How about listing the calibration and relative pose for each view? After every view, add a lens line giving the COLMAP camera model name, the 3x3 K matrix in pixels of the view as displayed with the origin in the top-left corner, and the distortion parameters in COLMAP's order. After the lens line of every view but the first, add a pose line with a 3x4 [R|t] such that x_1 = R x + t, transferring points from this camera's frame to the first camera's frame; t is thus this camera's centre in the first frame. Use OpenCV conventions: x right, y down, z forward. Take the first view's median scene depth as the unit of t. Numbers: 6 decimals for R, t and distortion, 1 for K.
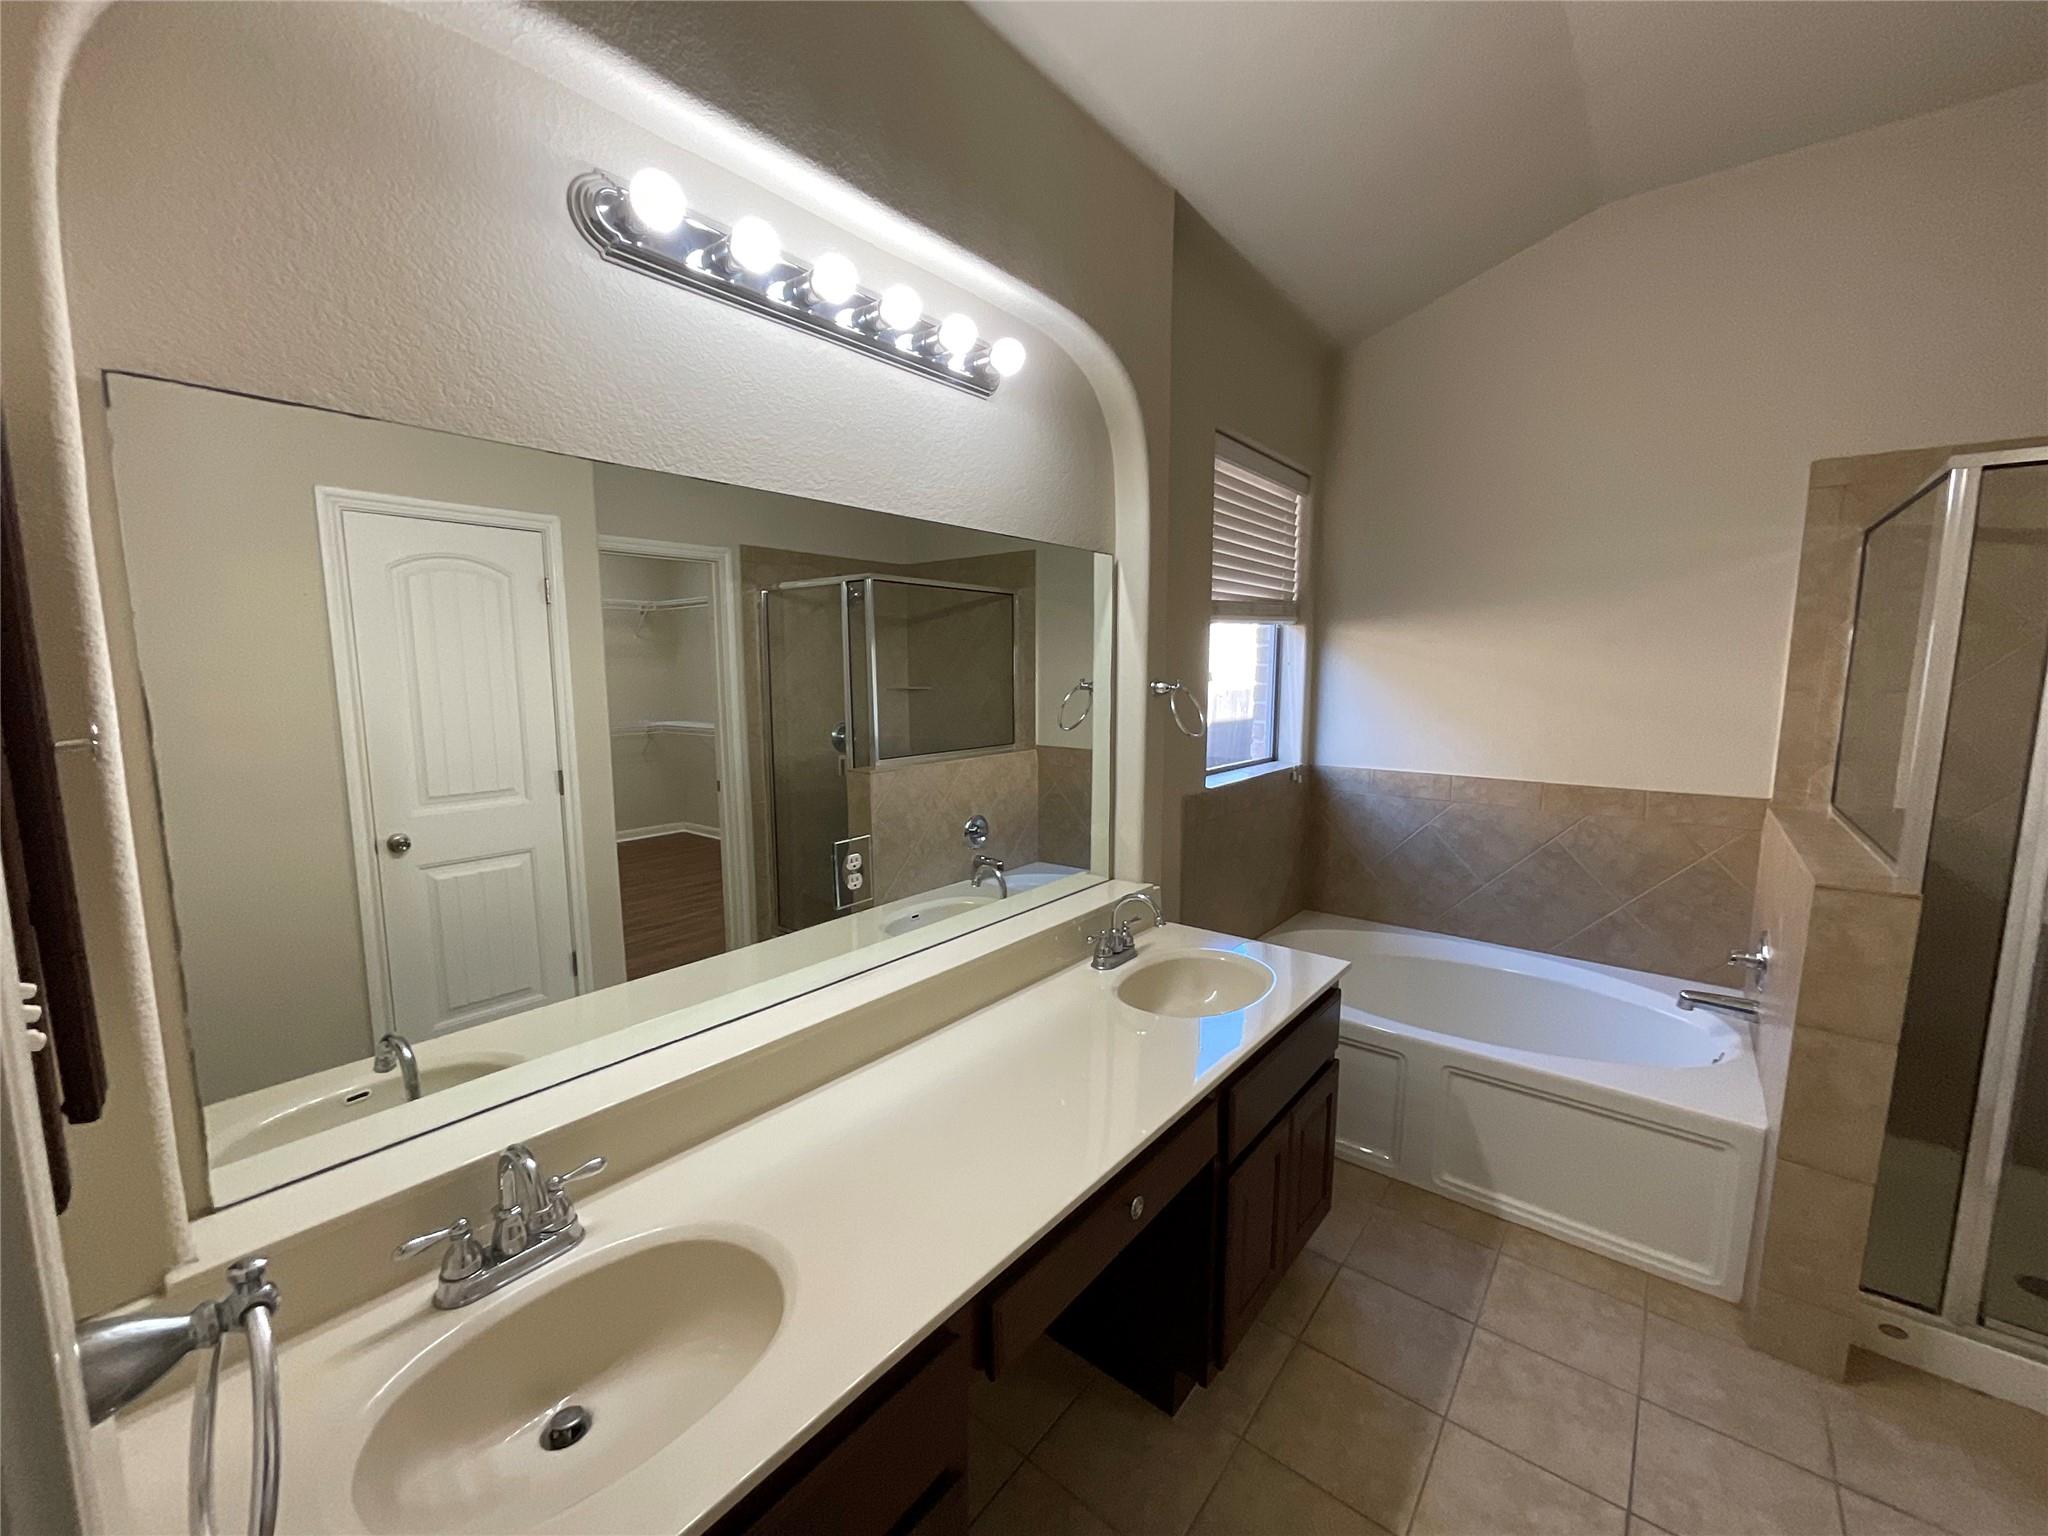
lens RADIAL K [[815.5, 0, 1062.1], [0, 815.5, 772.6], [0, 0, 1]] dist [0.009892, 0.000279]
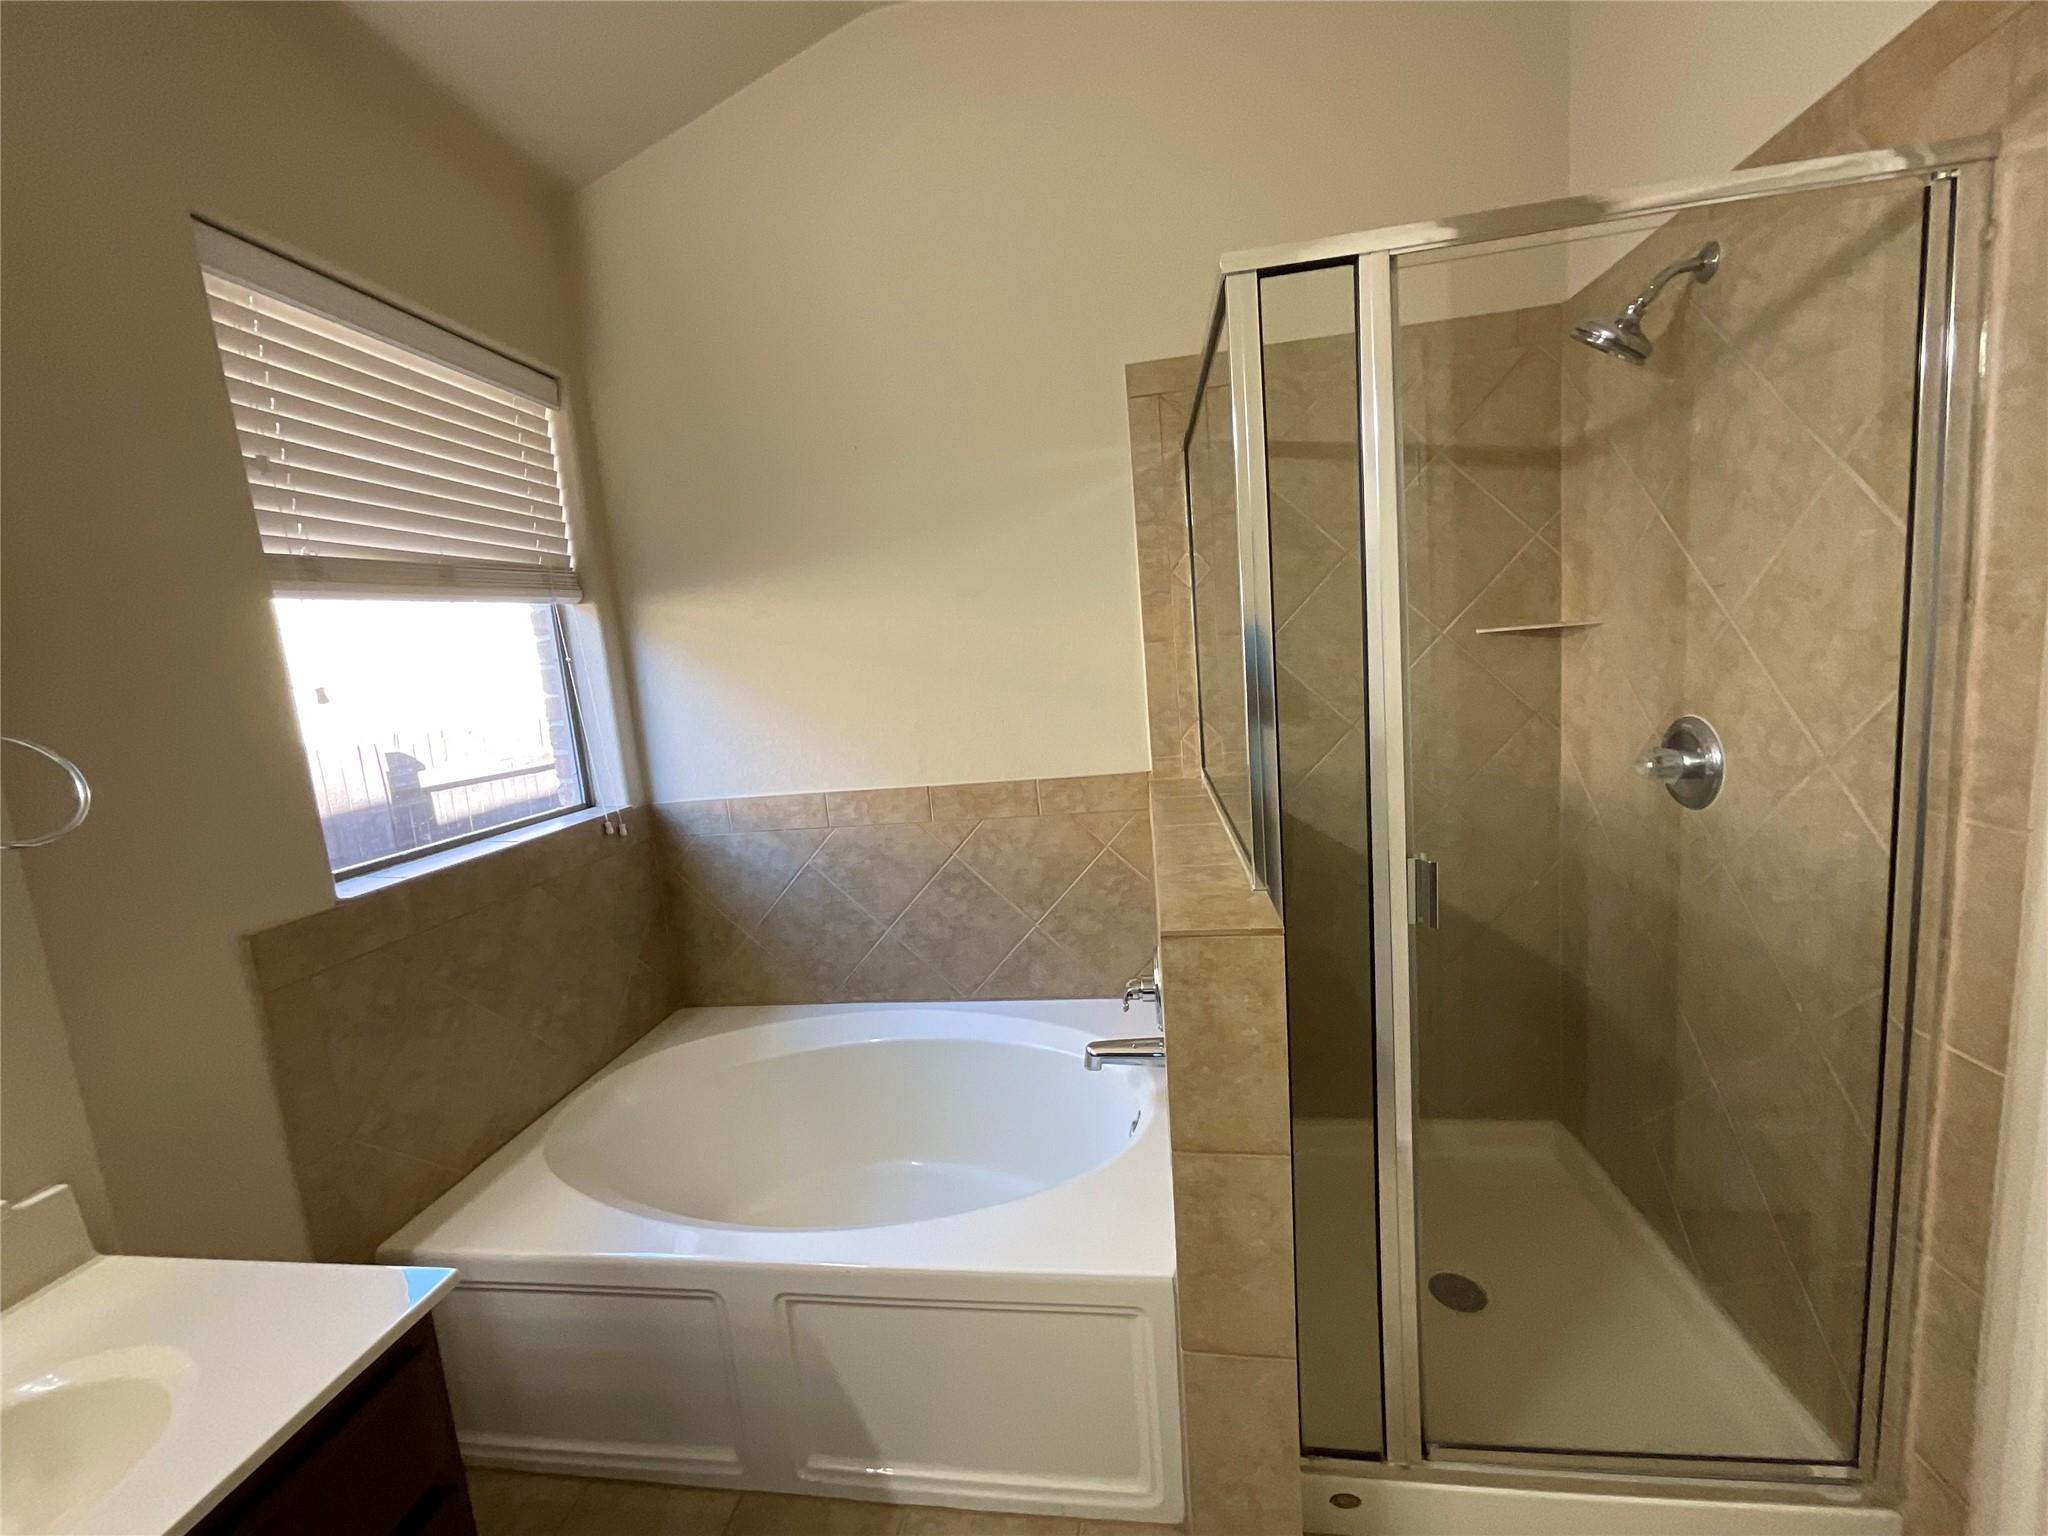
lens RADIAL K [[829.9, 0, 1024.0], [0, 829.9, 768.0], [0, 0, 1]] dist [-0.000197, 0.027309]
pose [[0.871996, -0.147626, 0.466722, 0.314823], [0.151975, 0.987972, 0.028557, -0.014126], [-0.465324, 0.046028, 0.883943, 0.277624]]
